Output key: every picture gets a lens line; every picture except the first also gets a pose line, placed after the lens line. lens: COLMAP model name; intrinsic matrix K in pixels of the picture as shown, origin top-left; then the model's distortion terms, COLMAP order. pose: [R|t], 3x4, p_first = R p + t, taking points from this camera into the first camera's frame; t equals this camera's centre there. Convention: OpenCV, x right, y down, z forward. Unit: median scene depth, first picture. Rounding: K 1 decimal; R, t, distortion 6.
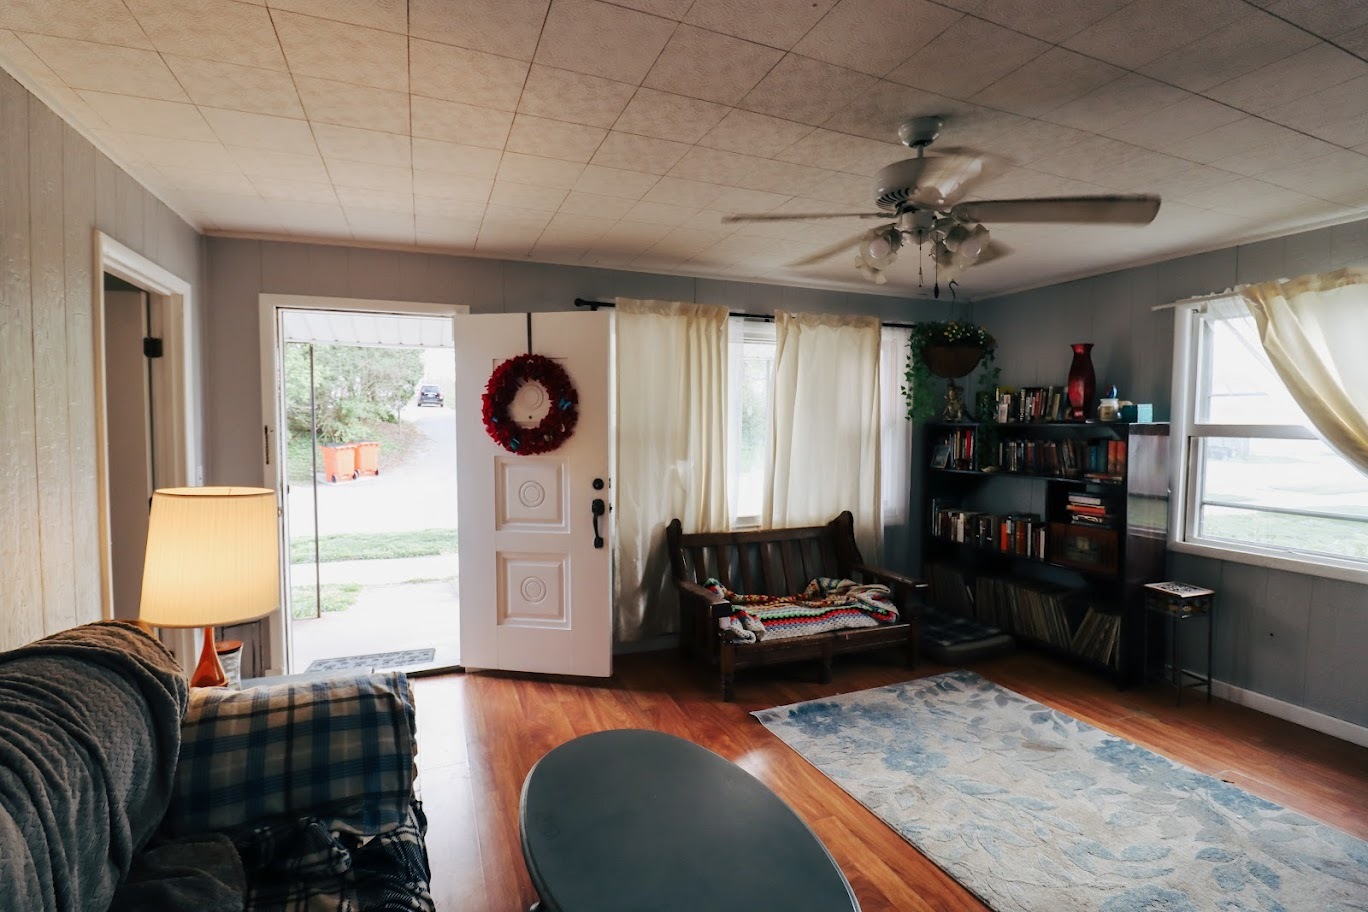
lens RADIAL K [[631.8, 0, 696.5], [0, 631.8, 447.7], [0, 0, 1]] dist [-0.005304, -0.010199]
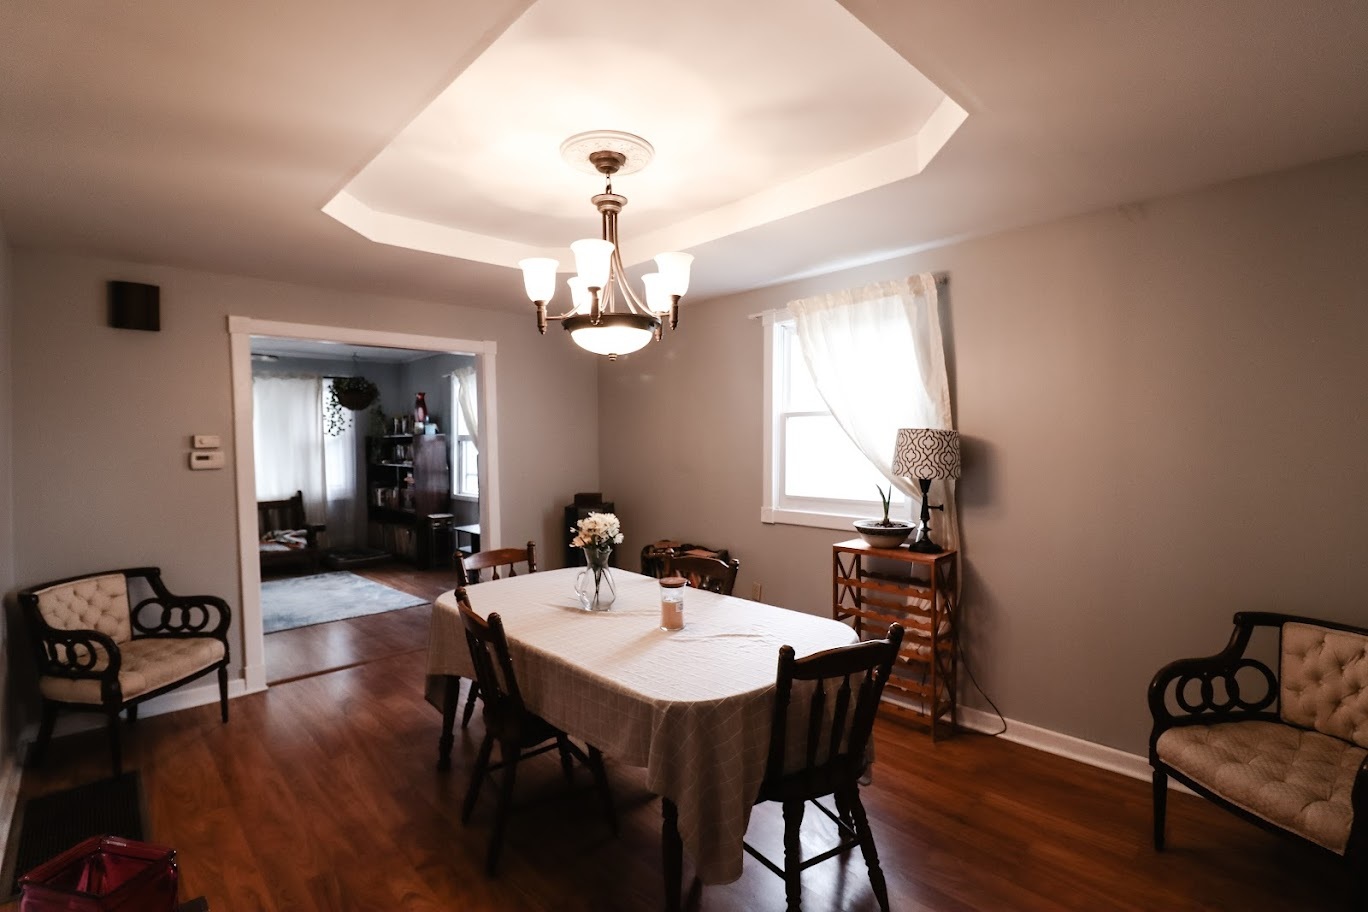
lens RADIAL K [[631.8, 0, 689.7], [0, 631.8, 450.7], [0, 0, 1]] dist [-0.005304, -0.010199]
pose [[0.927914, -0.020140, 0.372249, 0.747318], [0.027348, 0.999527, -0.014093, 0.063491], [-0.371789, 0.023257, 0.928026, -1.175876]]
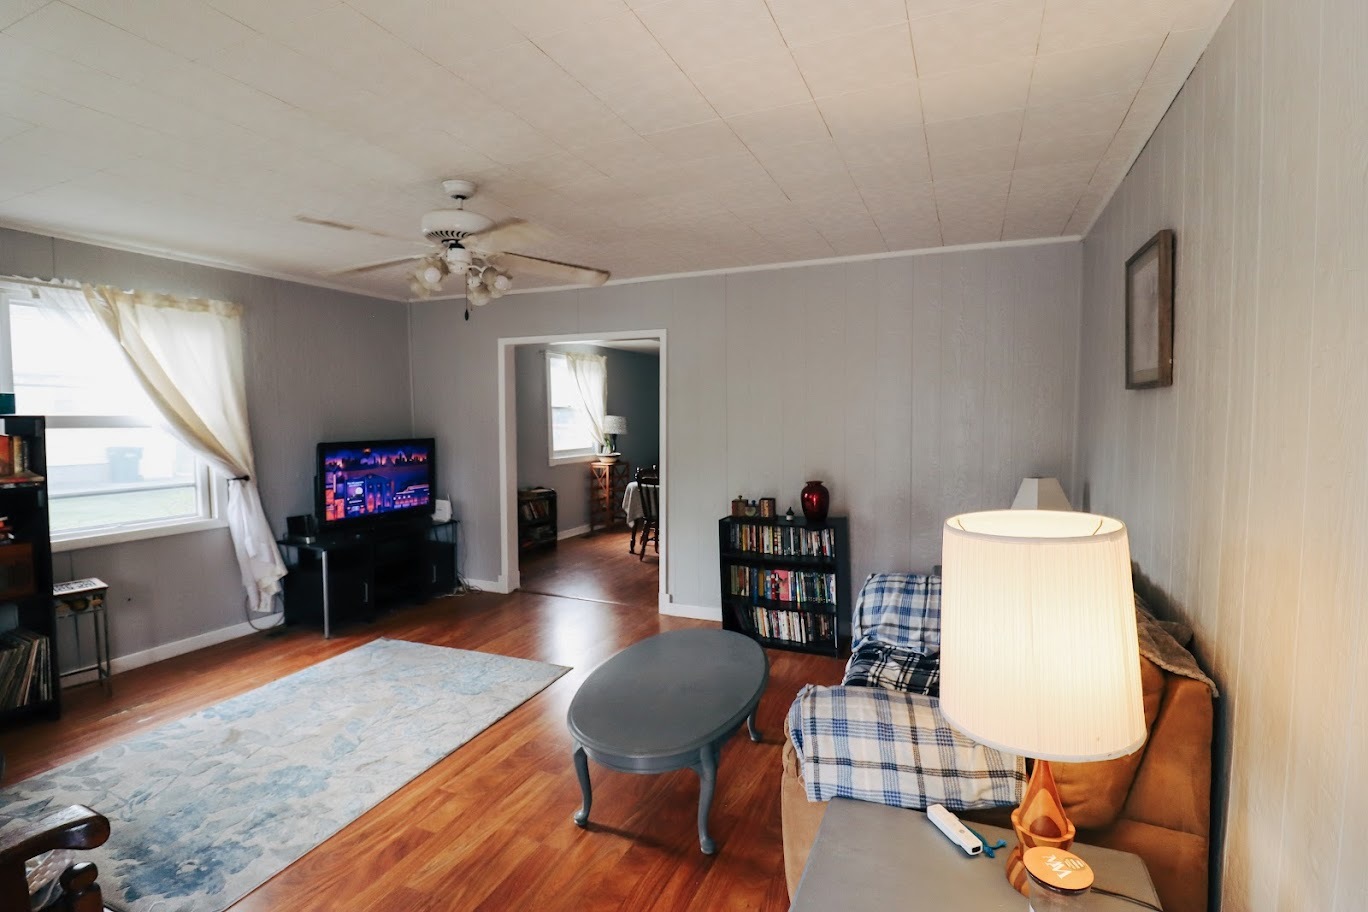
lens RADIAL K [[631.8, 0, 685.3], [0, 631.8, 447.4], [0, 0, 1]] dist [-0.005304, -0.010199]
pose [[-0.679014, -0.037029, 0.733191, -0.547971], [0.028234, 0.996671, 0.076484, -0.034076], [-0.733582, 0.072635, -0.675708, 0.925845]]
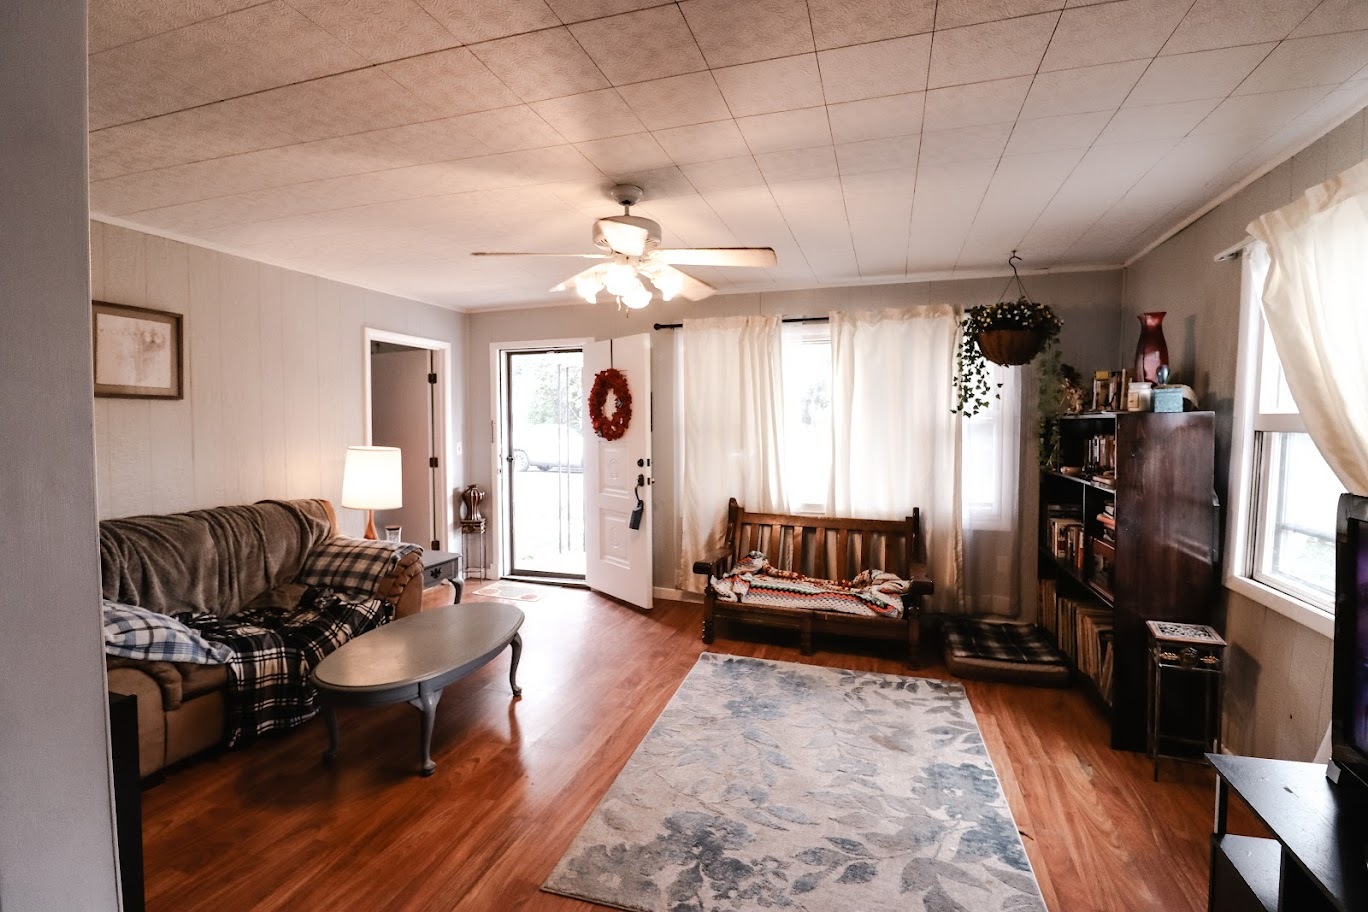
lens RADIAL K [[631.8, 0, 690.2], [0, 631.8, 451.4], [0, 0, 1]] dist [-0.005304, -0.010199]
pose [[0.762549, 0.027721, -0.646336, 0.781971], [-0.024967, 0.999598, 0.013417, 0.012463], [0.646448, 0.005906, 0.762935, 0.039415]]
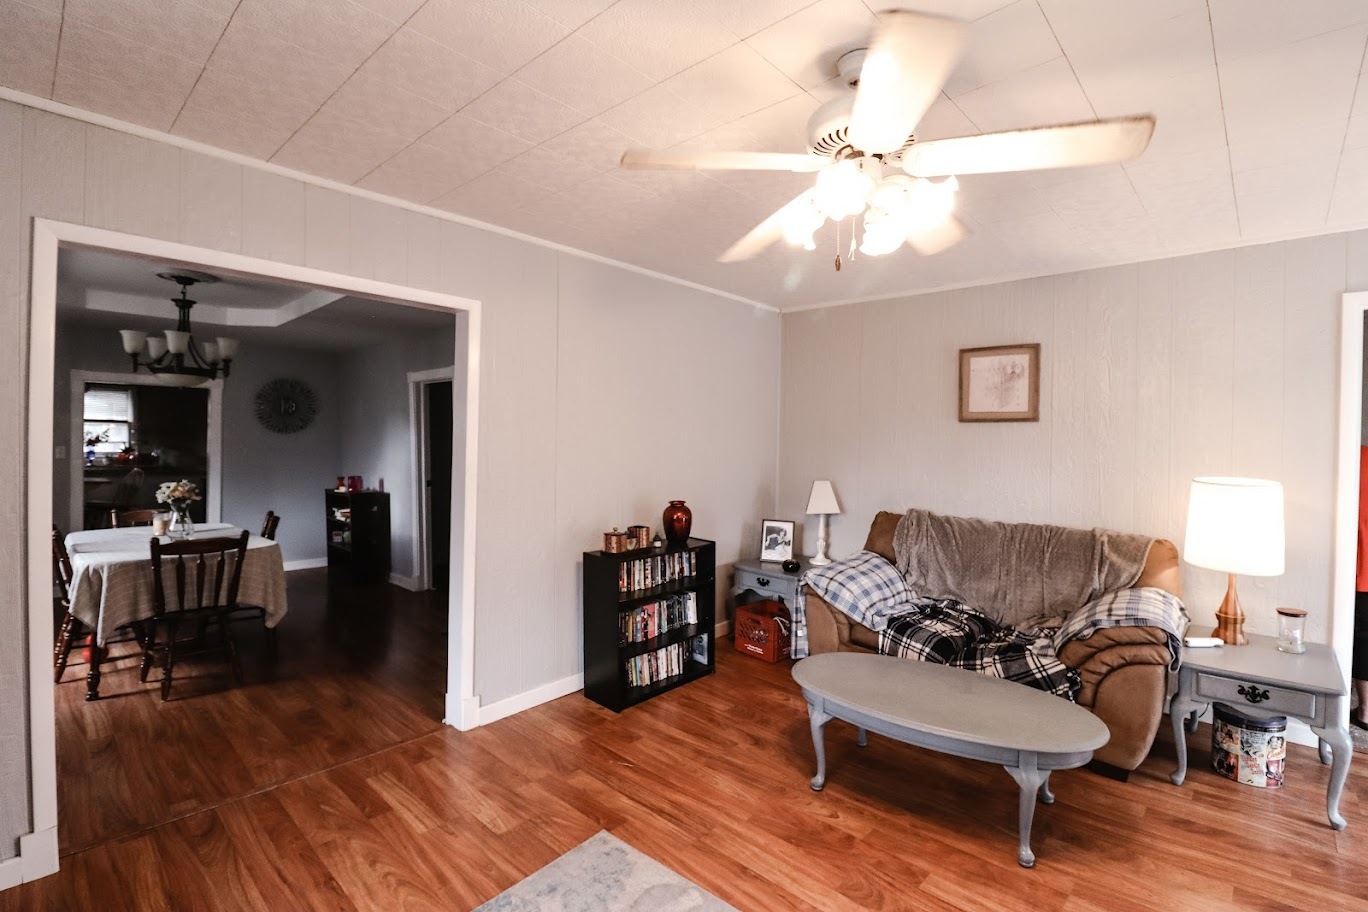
lens RADIAL K [[631.8, 0, 692.7], [0, 631.8, 447.4], [0, 0, 1]] dist [-0.005304, -0.010199]
pose [[-0.911212, -0.006432, -0.411886, 0.524066], [-0.026357, 0.998740, 0.042713, -0.020226], [0.411093, 0.049777, -0.910234, 0.989556]]
